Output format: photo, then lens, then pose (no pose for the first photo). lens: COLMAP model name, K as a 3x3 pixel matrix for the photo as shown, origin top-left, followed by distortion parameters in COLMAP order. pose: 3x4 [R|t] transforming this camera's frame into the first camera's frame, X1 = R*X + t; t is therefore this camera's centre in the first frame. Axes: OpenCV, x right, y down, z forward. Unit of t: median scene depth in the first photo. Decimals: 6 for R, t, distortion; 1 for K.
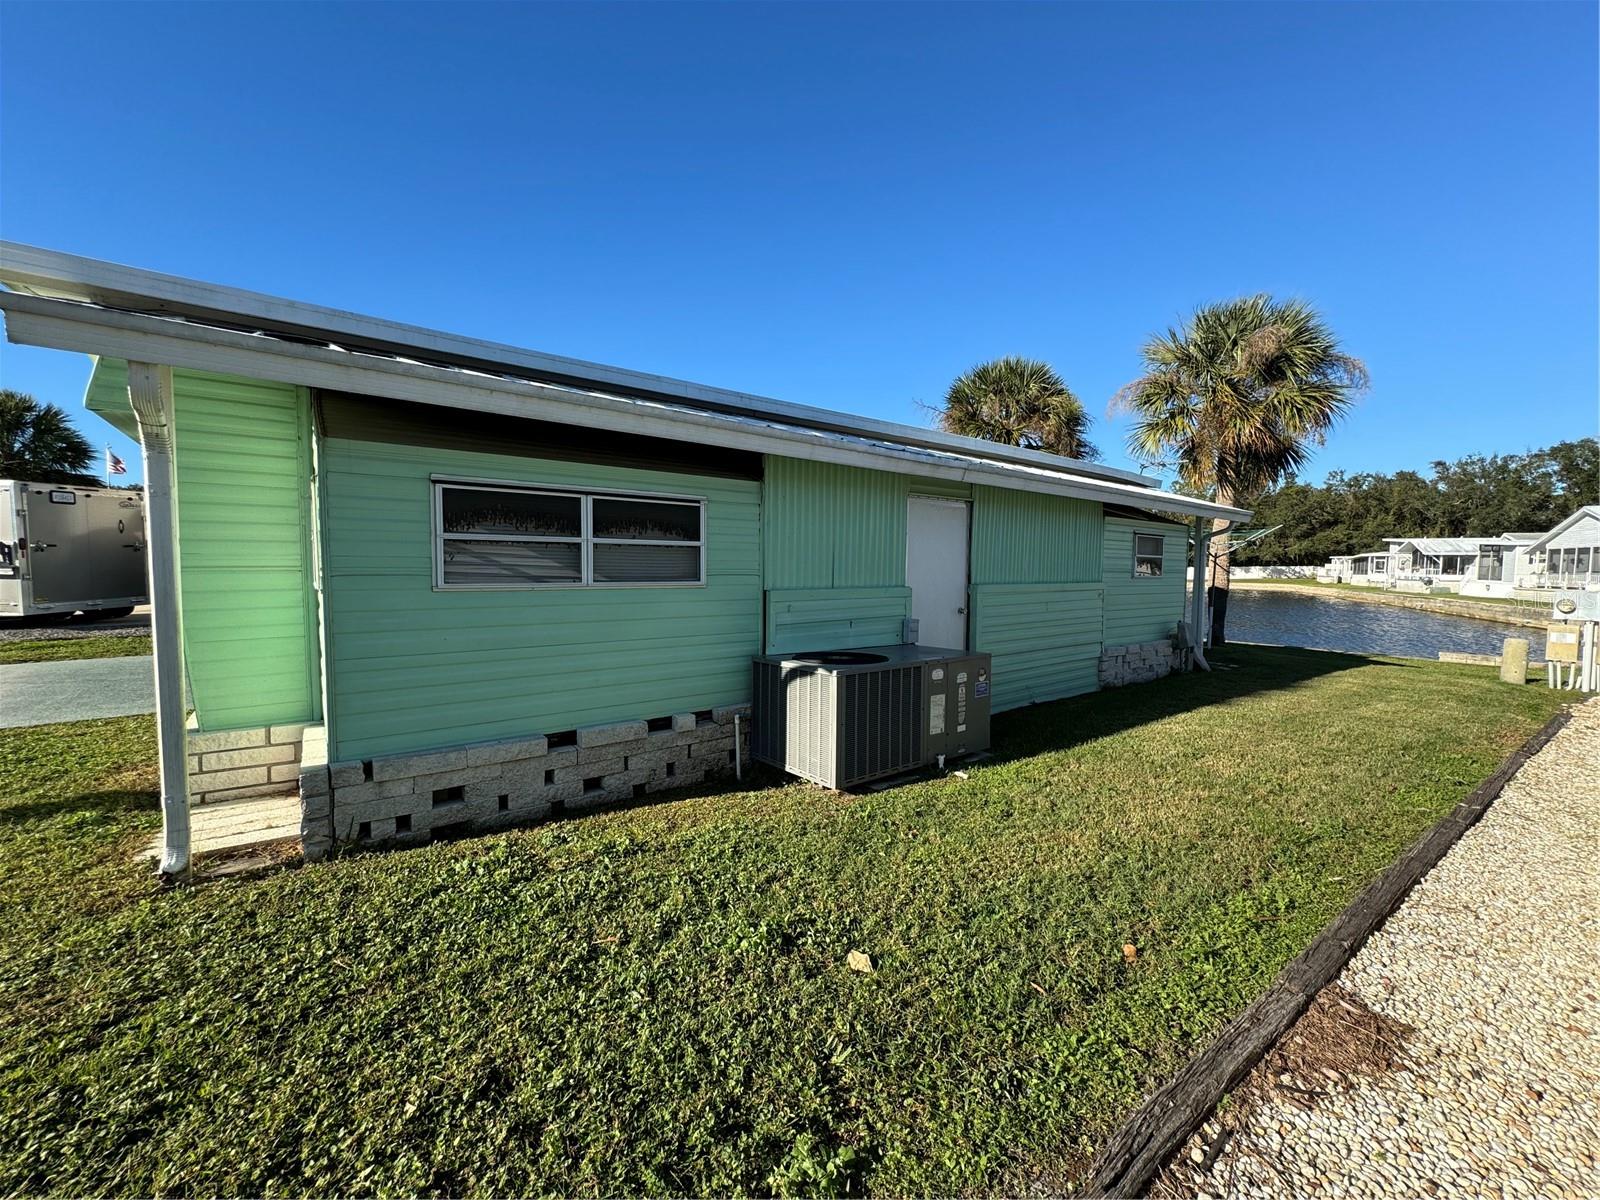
lens RADIAL K [[639.4, 0, 800.0], [0, 639.4, 600.0], [0, 0, 1]] dist [0.000589, 0.000123]
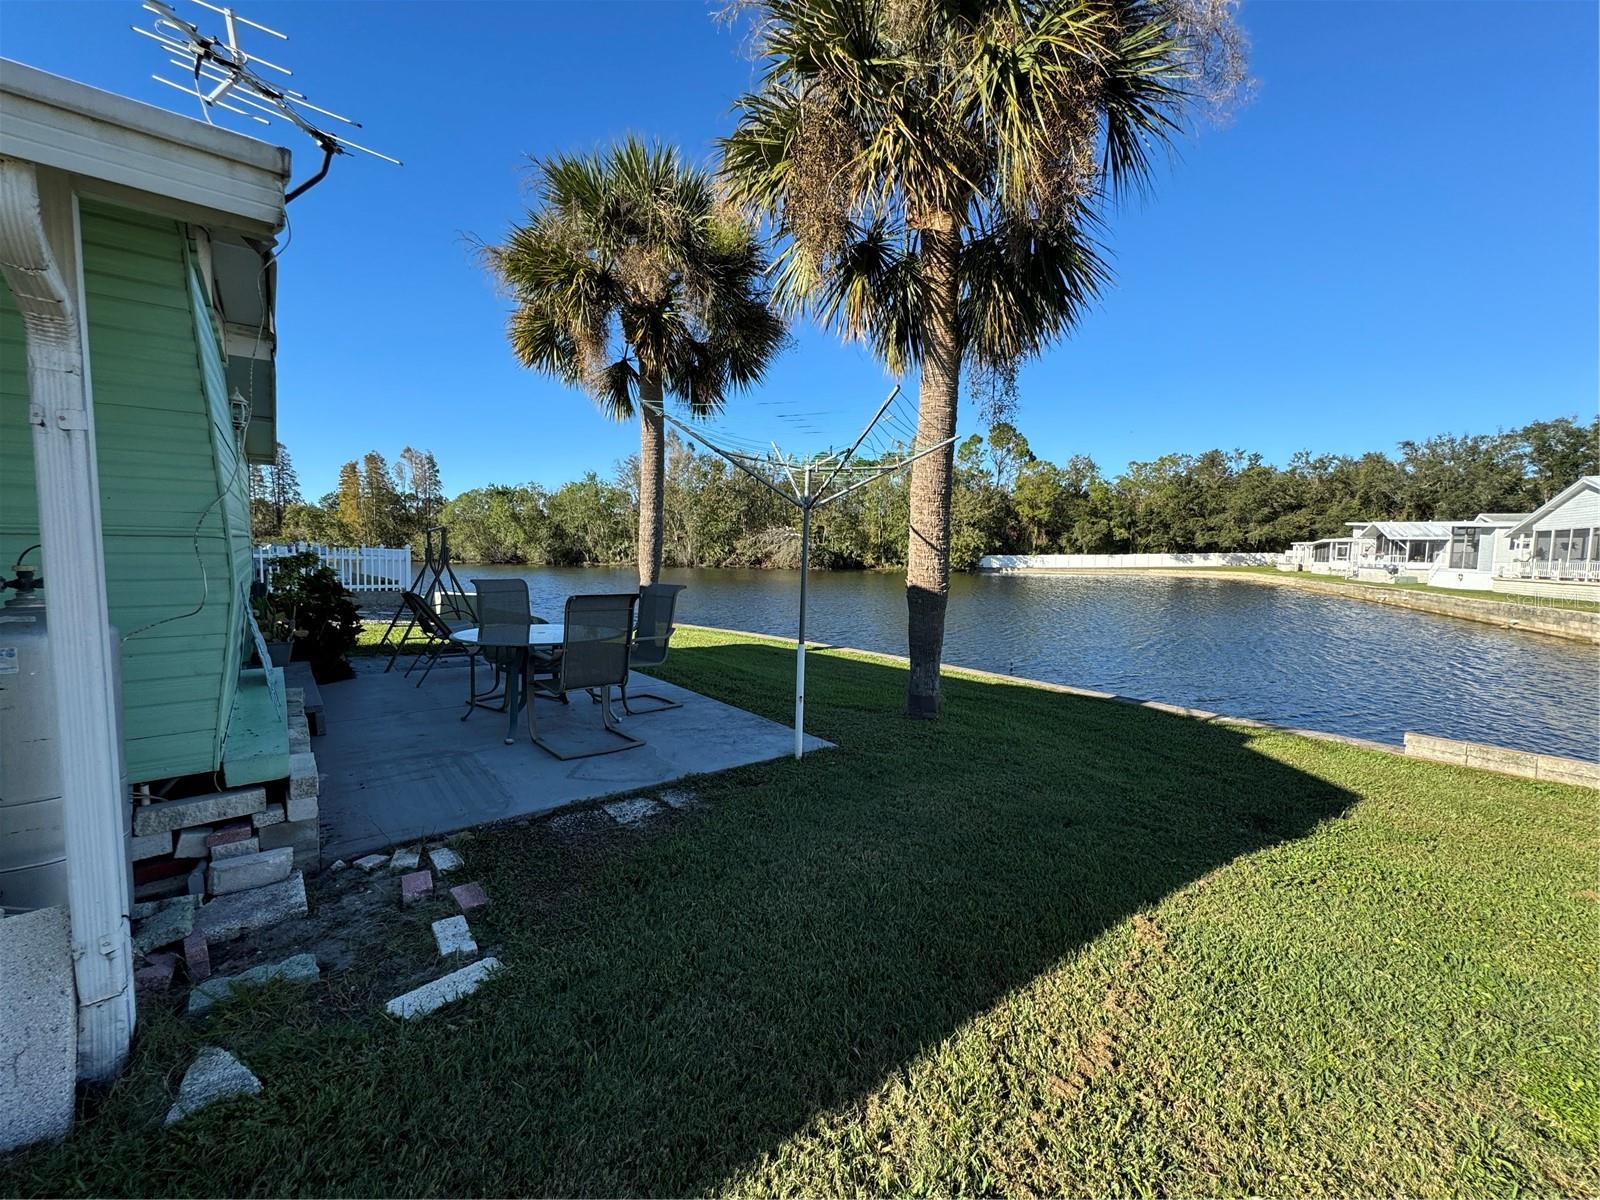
lens RADIAL K [[639.4, 0, 800.0], [0, 639.4, 600.0], [0, 0, 1]] dist [0.000589, 0.000123]
pose [[0.999603, 0.000840, 0.028177, 0.106455], [-0.001438, 0.999774, 0.021205, -0.003777], [-0.028153, -0.021237, 0.999378, 0.107214]]
